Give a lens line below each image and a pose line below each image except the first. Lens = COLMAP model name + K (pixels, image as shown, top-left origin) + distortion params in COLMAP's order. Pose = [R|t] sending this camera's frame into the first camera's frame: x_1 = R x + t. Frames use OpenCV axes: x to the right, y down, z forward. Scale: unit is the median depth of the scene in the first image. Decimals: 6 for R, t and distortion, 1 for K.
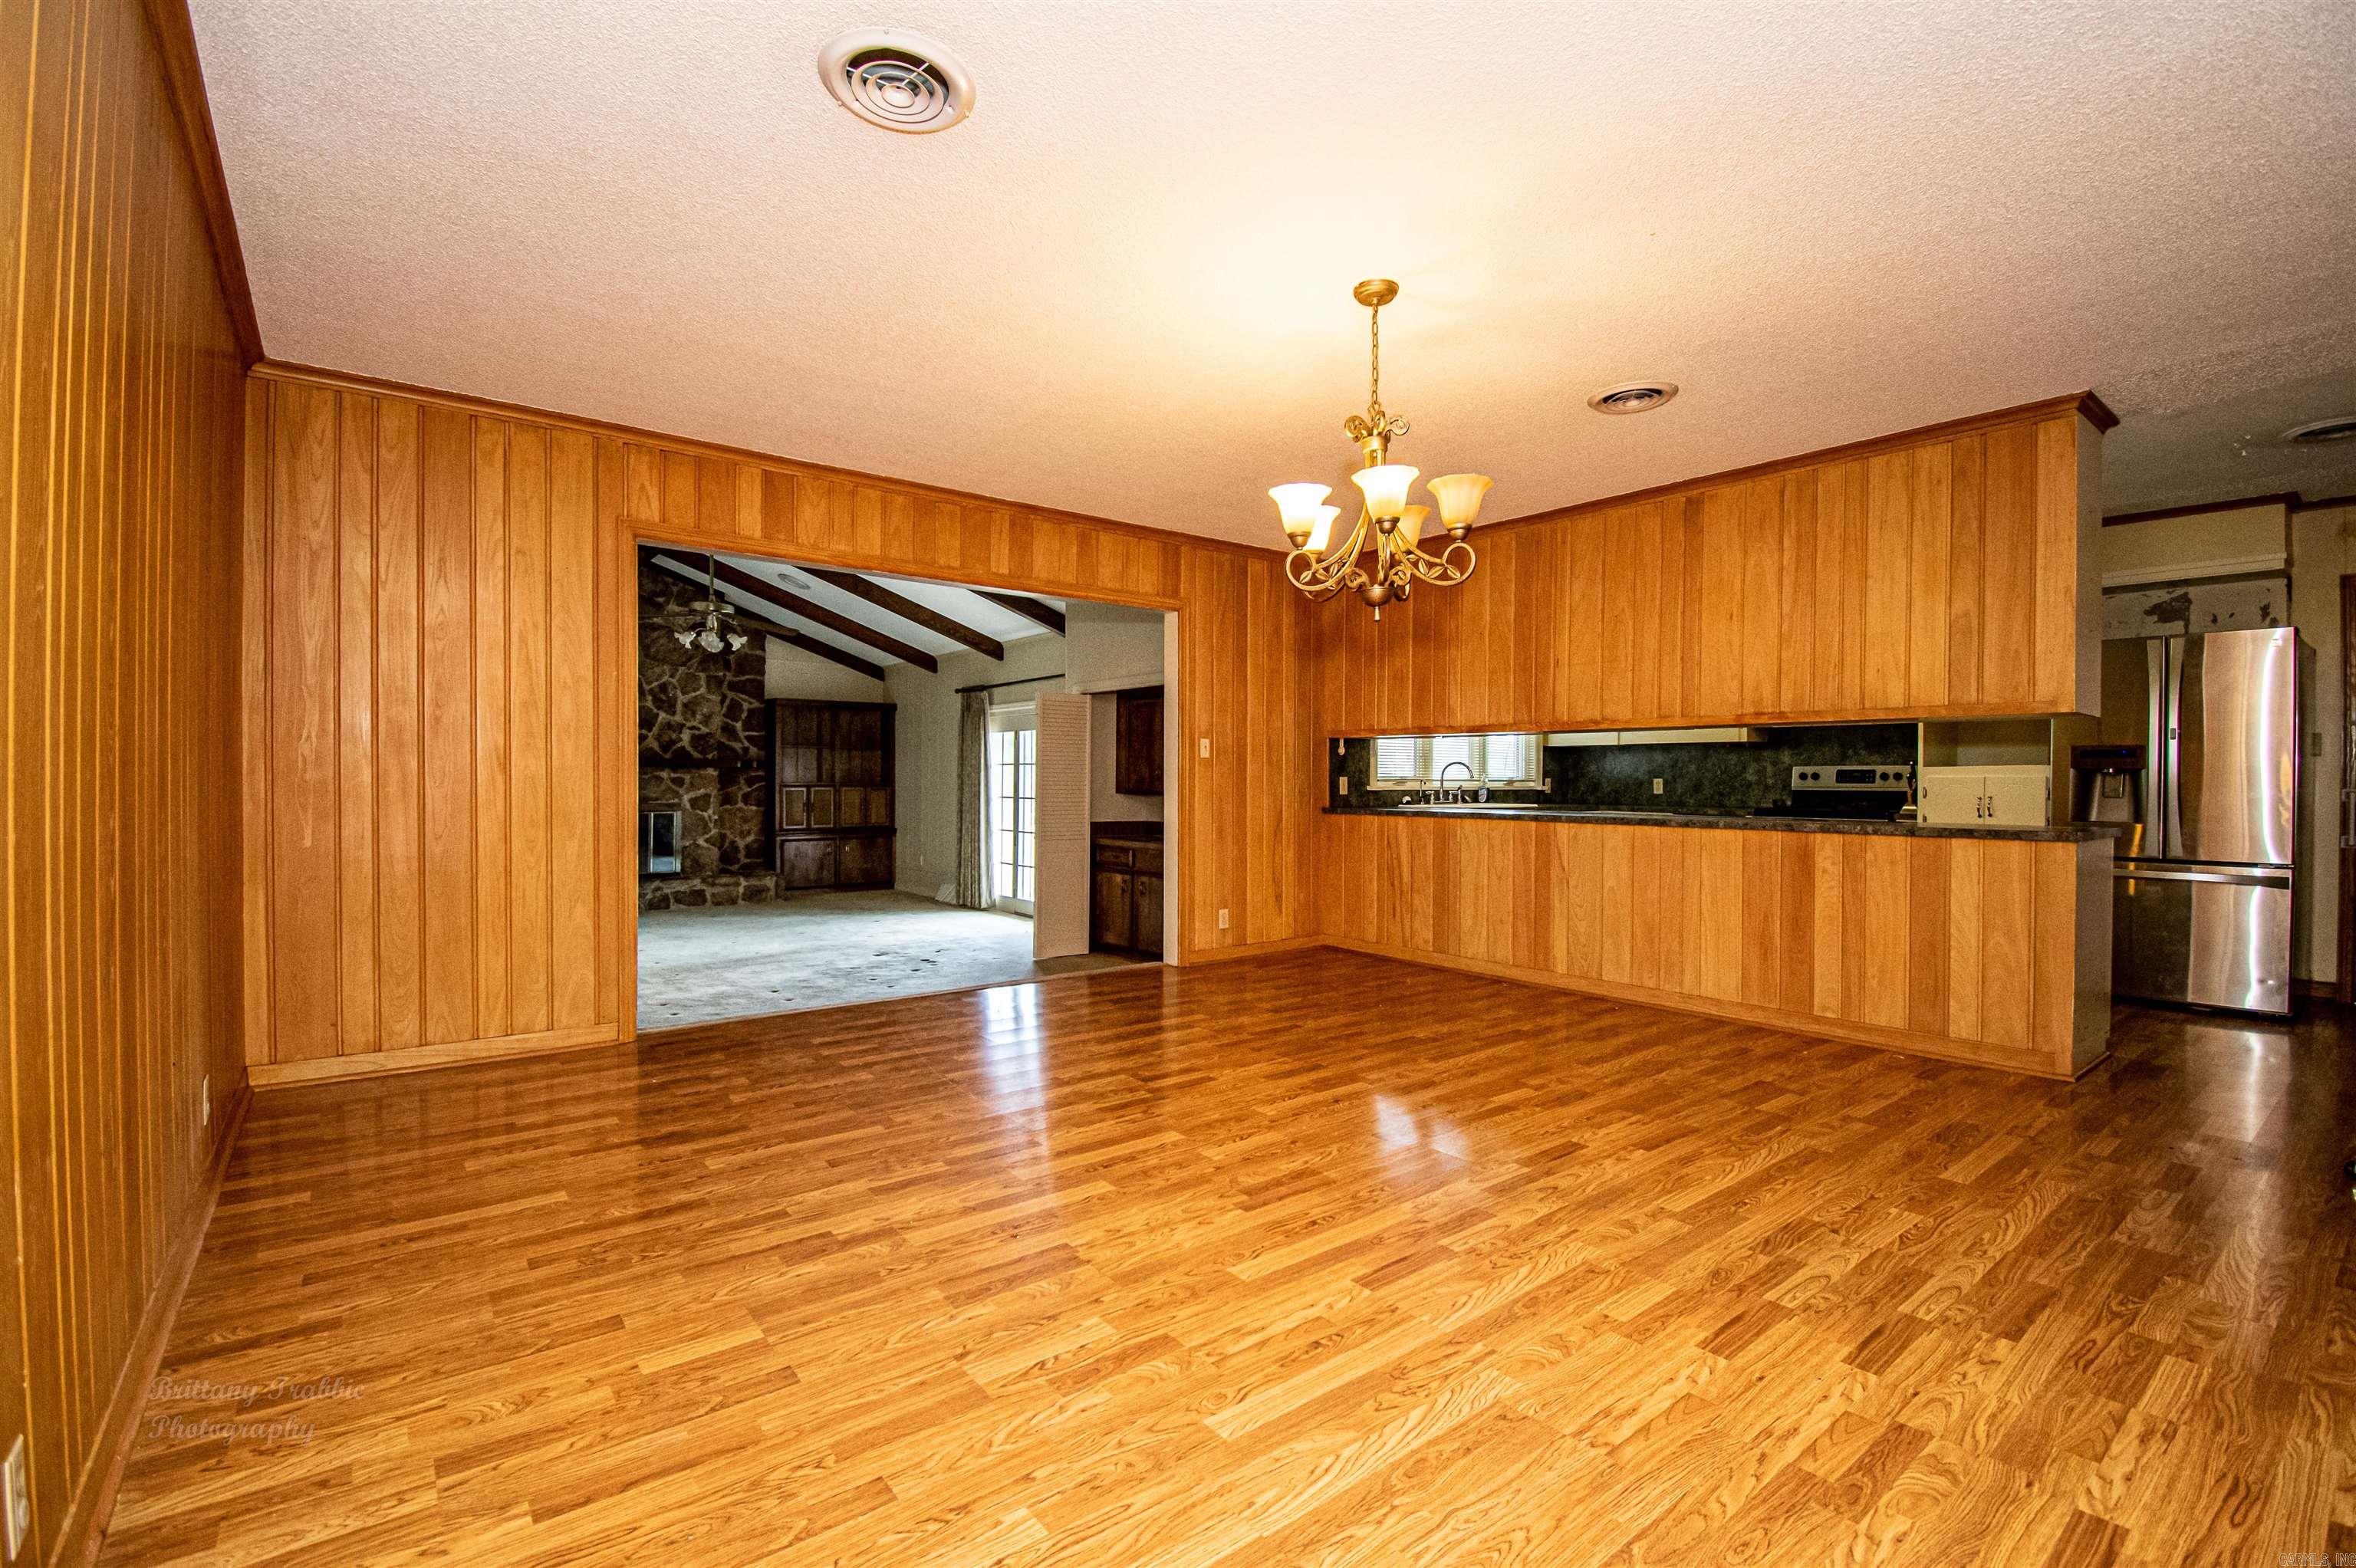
lens RADIAL K [[1064.6, 0, 1220.3], [0, 1064.6, 784.0], [0, 0, 1]] dist [-0.004111, -0.000017]
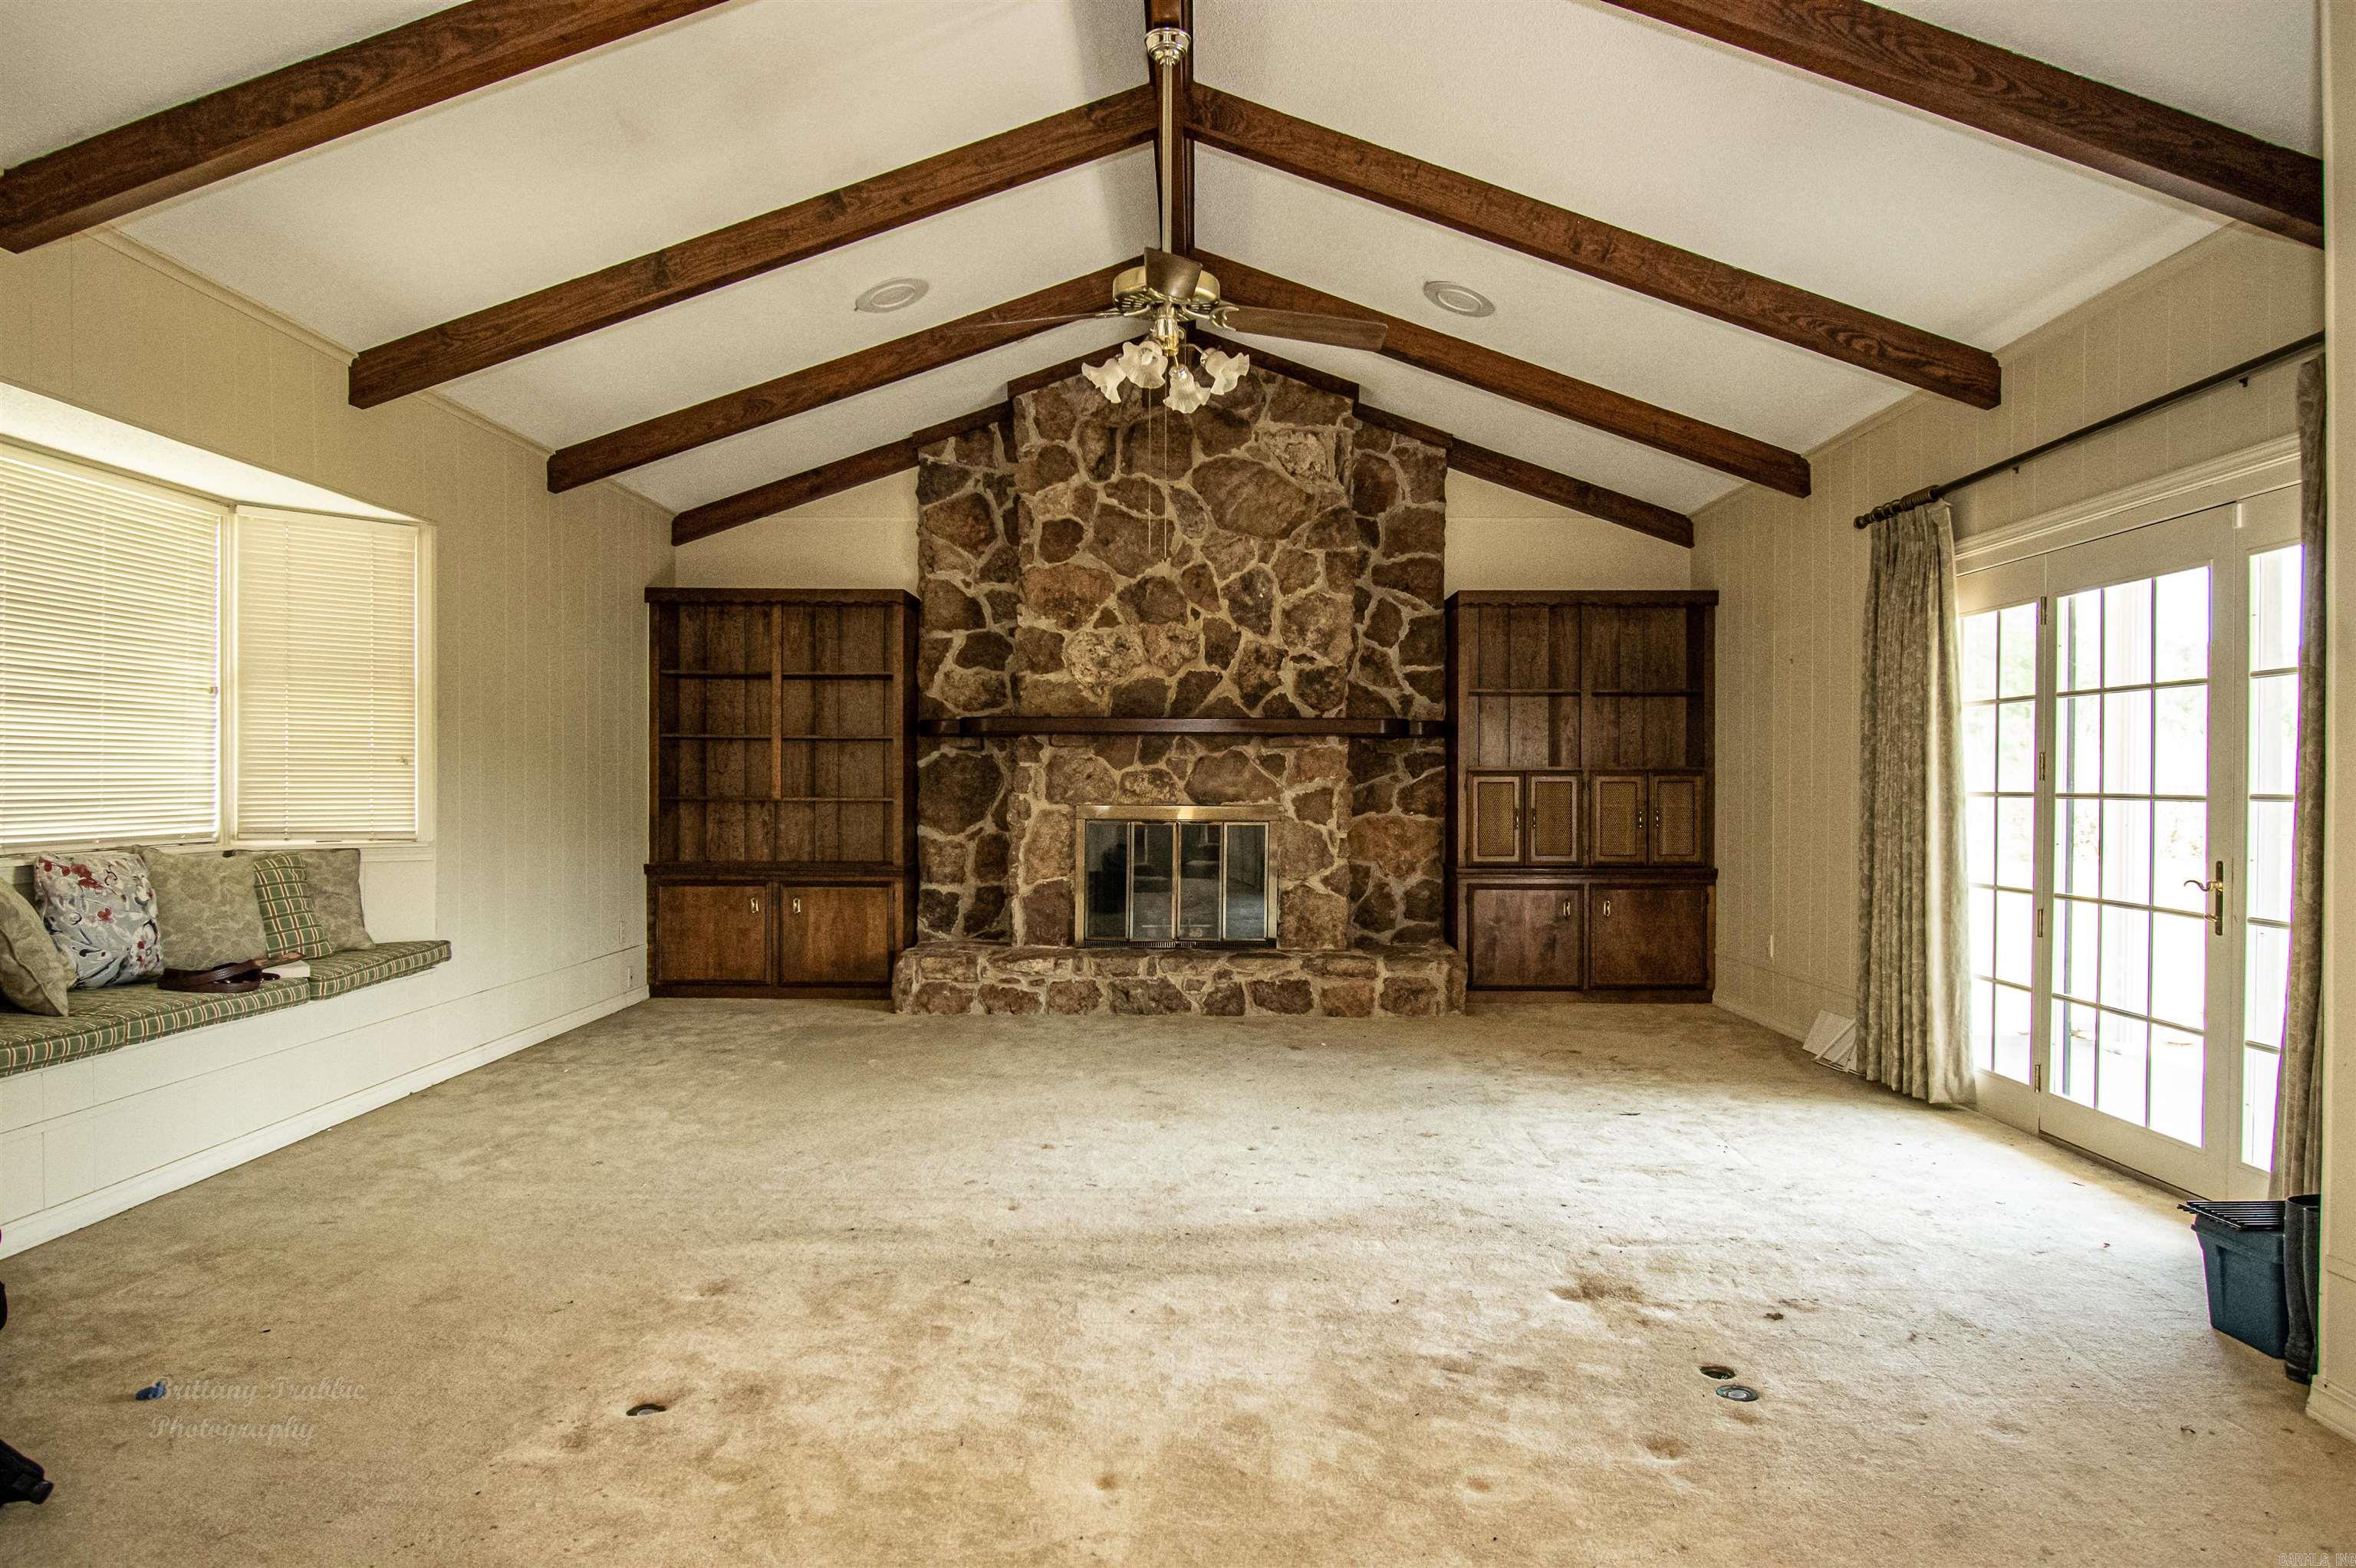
lens RADIAL K [[1434.3, 0, 1178.0], [0, 1434.3, 784.0], [0, 0, 1]] dist [0.019911, -0.038176]
pose [[0.768922, -0.002263, -0.639339, -0.102723], [-0.002810, 0.999972, -0.006919, 0.012239], [0.639337, 0.007117, 0.768894, 0.435234]]
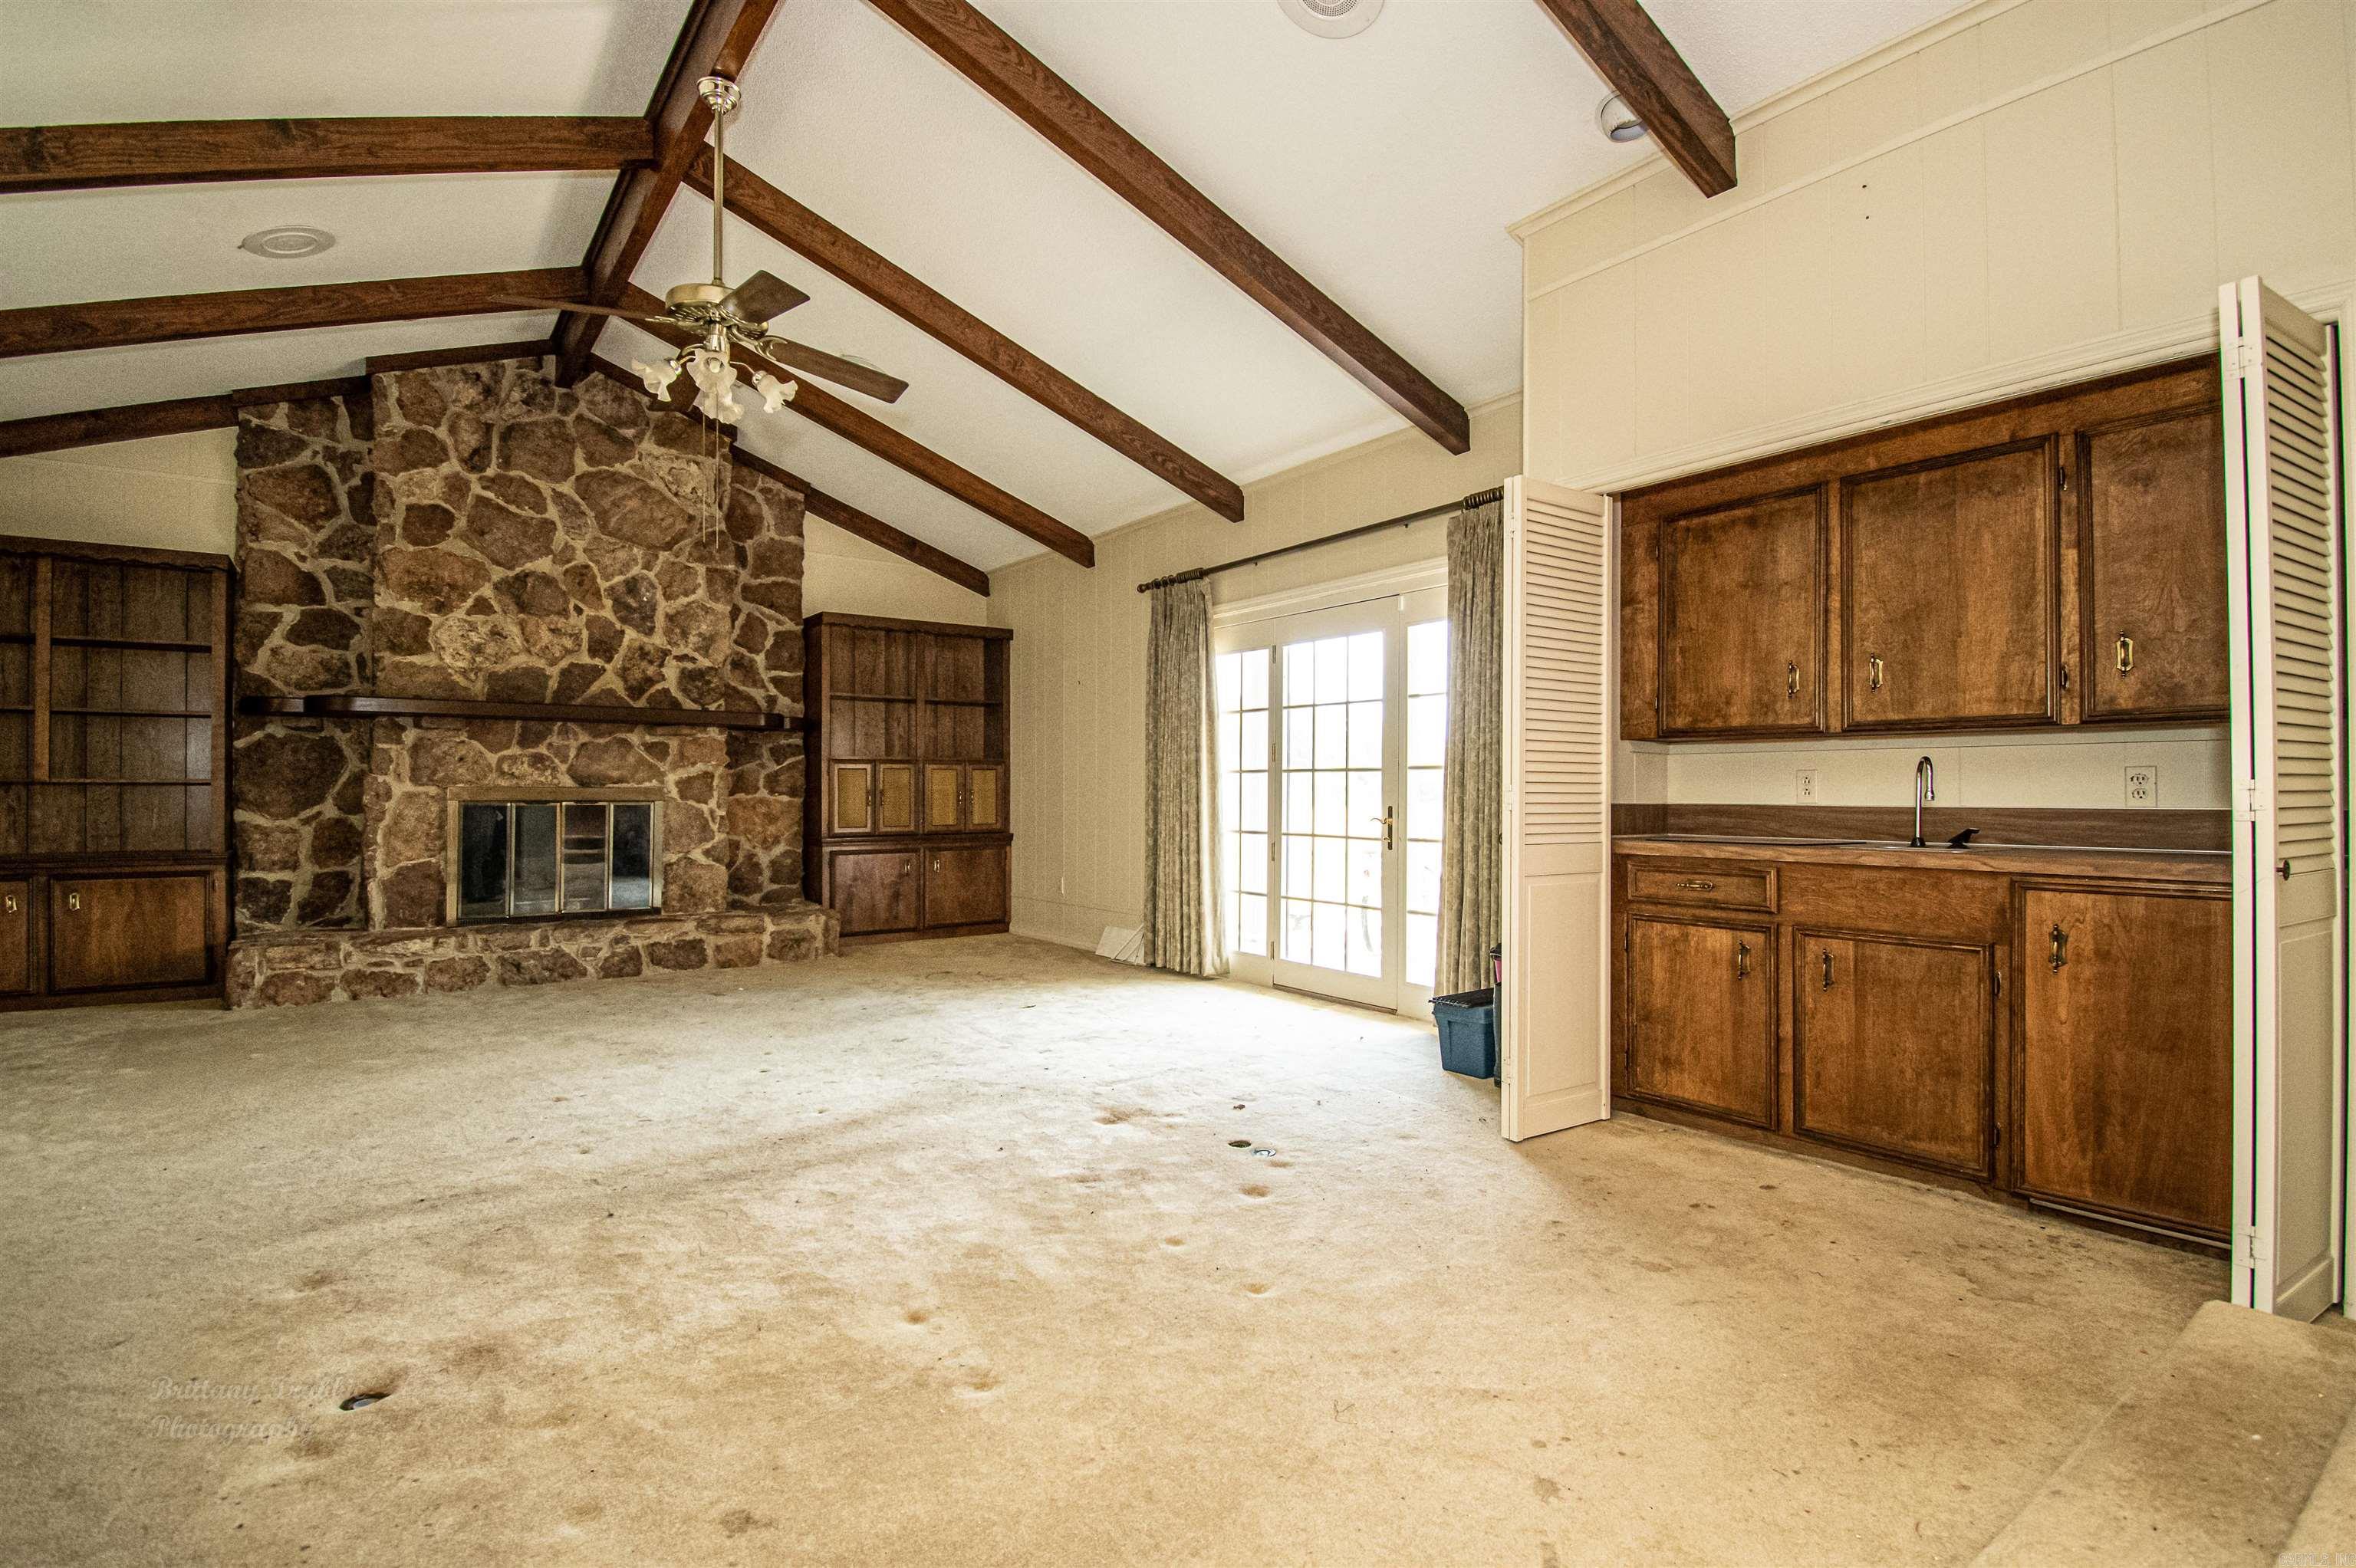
lens RADIAL K [[1131.2, 0, 1201.3], [0, 1131.2, 785.4], [0, 0, 1]] dist [0.012271, -0.023451]
pose [[0.999242, -0.003935, -0.038730, -0.191034], [0.003536, 0.999940, -0.010368, 0.023925], [0.038769, 0.010223, 0.999196, 0.396259]]
